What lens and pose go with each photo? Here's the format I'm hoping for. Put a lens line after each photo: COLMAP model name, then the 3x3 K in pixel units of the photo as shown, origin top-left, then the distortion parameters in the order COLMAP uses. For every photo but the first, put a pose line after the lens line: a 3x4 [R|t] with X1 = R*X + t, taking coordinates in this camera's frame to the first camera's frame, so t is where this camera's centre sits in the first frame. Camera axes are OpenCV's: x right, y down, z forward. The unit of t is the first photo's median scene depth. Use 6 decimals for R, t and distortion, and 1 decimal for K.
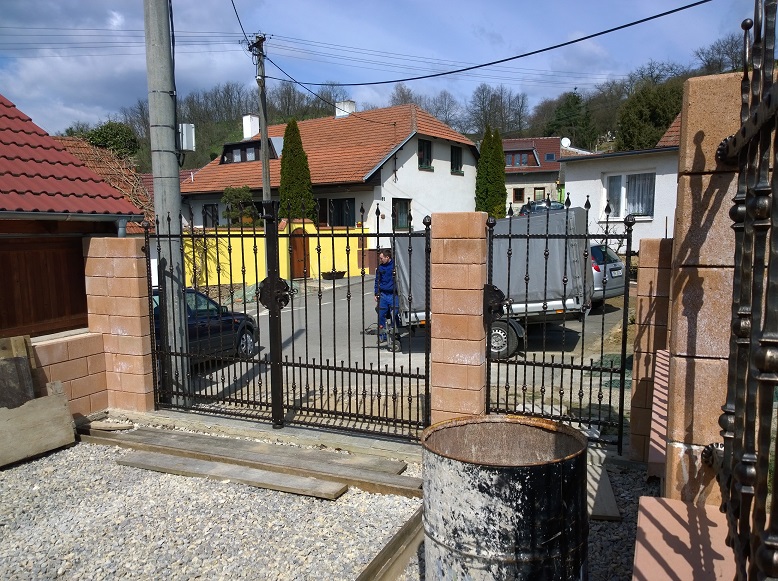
lens RADIAL K [[628.0, 0, 389.0], [0, 628.0, 290.5], [0, 0, 1]] dist [0.093069, -0.107257]
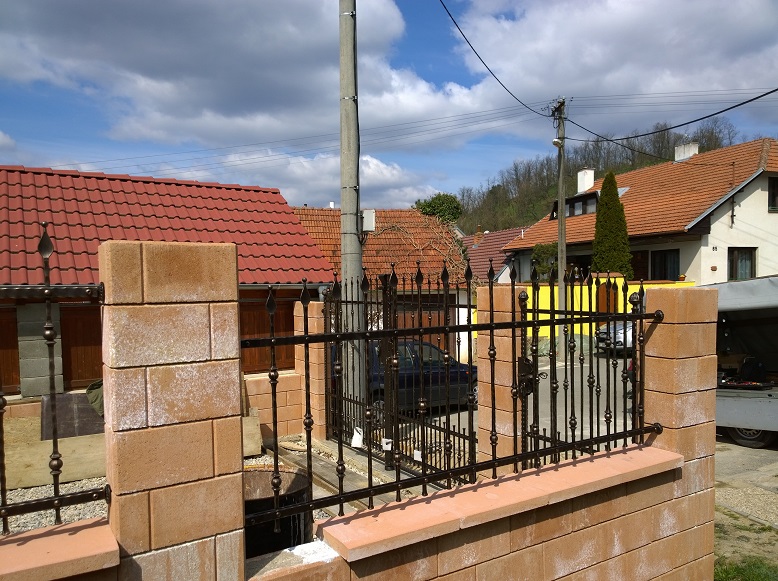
lens RADIAL K [[628.0, 0, 389.0], [0, 628.0, 290.5], [0, 0, 1]] dist [0.093069, -0.107257]
pose [[0.837003, 0.002754, -0.547192, 0.105587], [-0.045677, 0.996849, -0.064851, -0.007357], [0.545289, 0.079274, 0.834491, 0.001970]]
